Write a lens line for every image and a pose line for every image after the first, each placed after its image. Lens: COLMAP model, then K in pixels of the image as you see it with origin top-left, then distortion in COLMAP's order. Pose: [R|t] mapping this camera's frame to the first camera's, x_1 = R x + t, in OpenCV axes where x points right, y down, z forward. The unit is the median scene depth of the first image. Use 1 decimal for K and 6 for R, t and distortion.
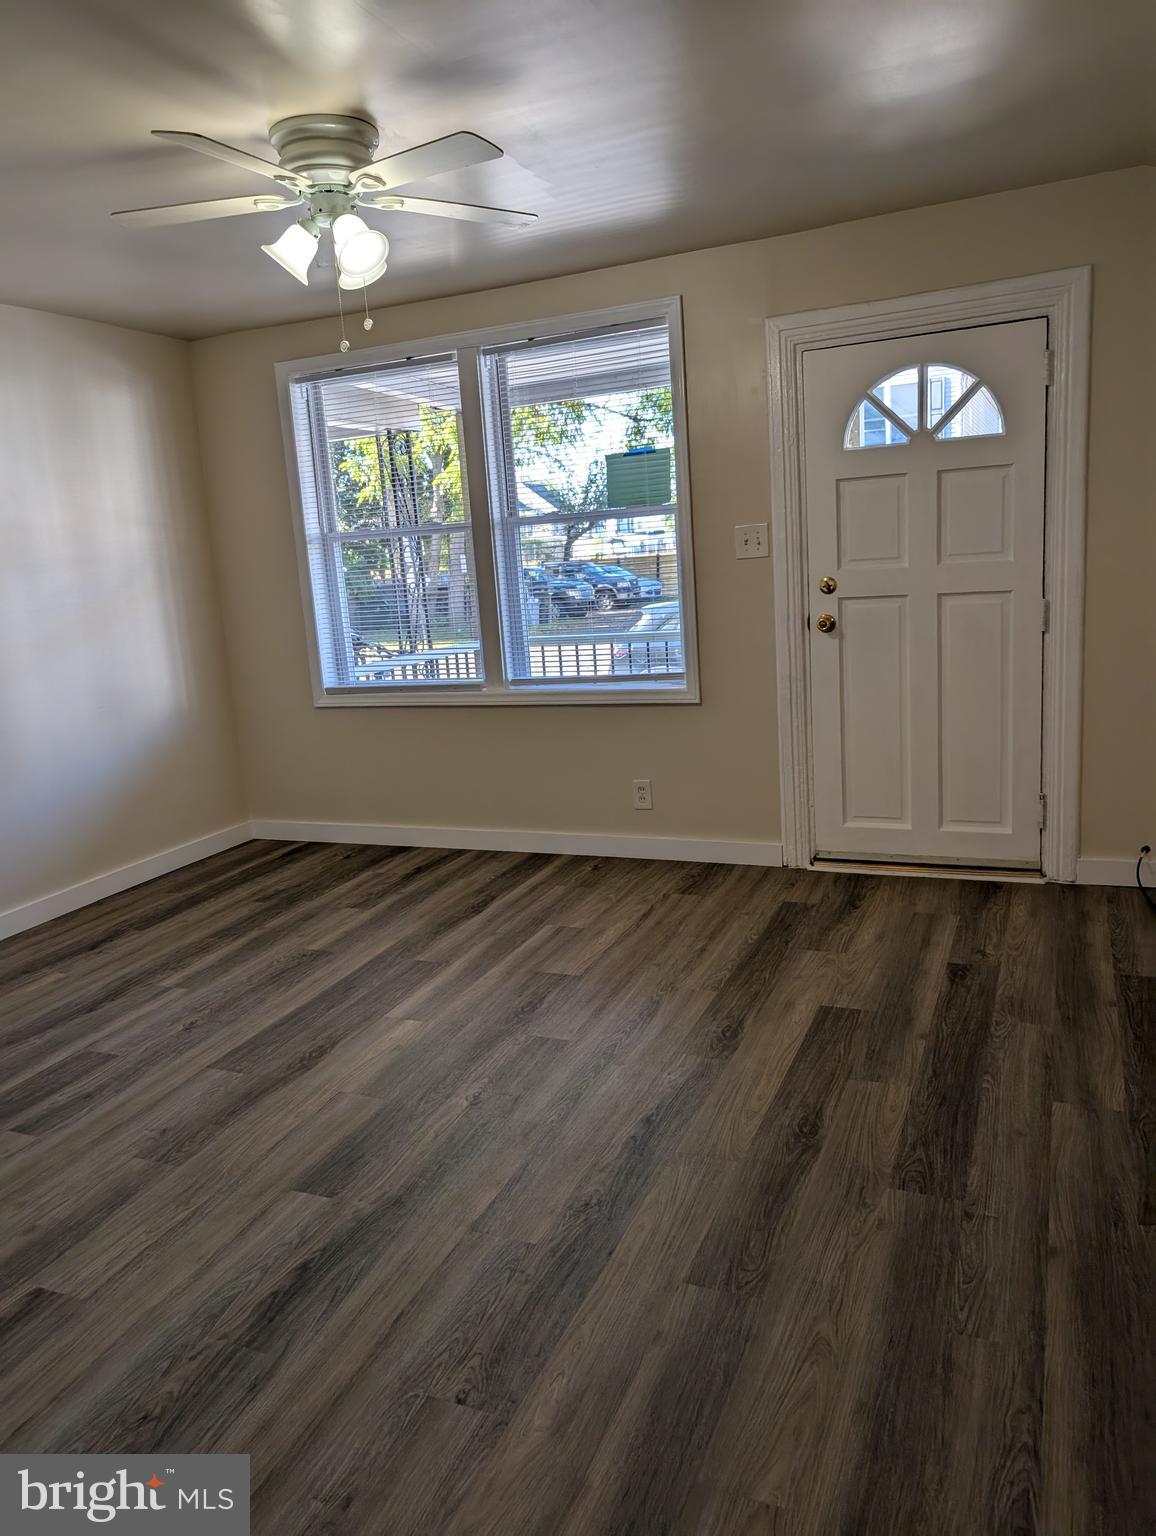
lens RADIAL K [[1090.0, 0, 577.6], [0, 1090.0, 767.8], [0, 0, 1]] dist [0.014980, 0.000153]
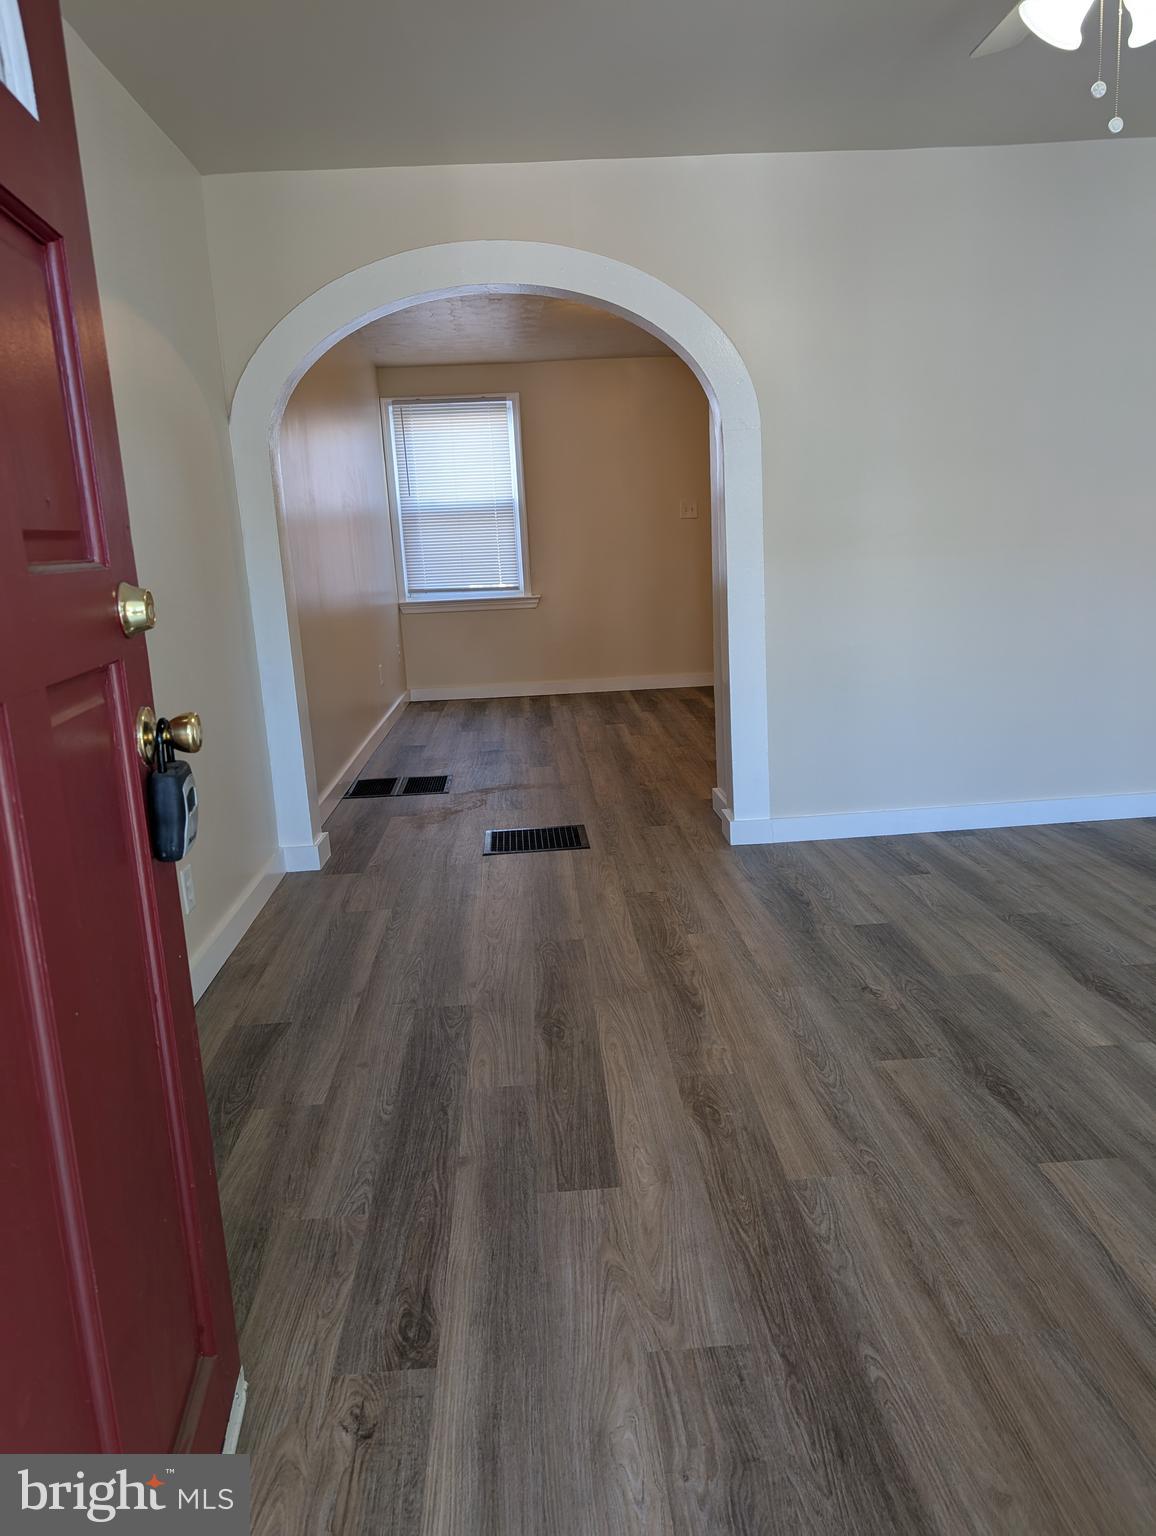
lens RADIAL K [[1090.0, 0, 578.3], [0, 1090.0, 766.8], [0, 0, 1]] dist [0.014980, 0.000153]
pose [[-0.887049, 0.208830, -0.411744, 0.535798], [0.022562, 0.910393, 0.413129, -0.320463], [0.461123, 0.357176, -0.812275, 1.665330]]
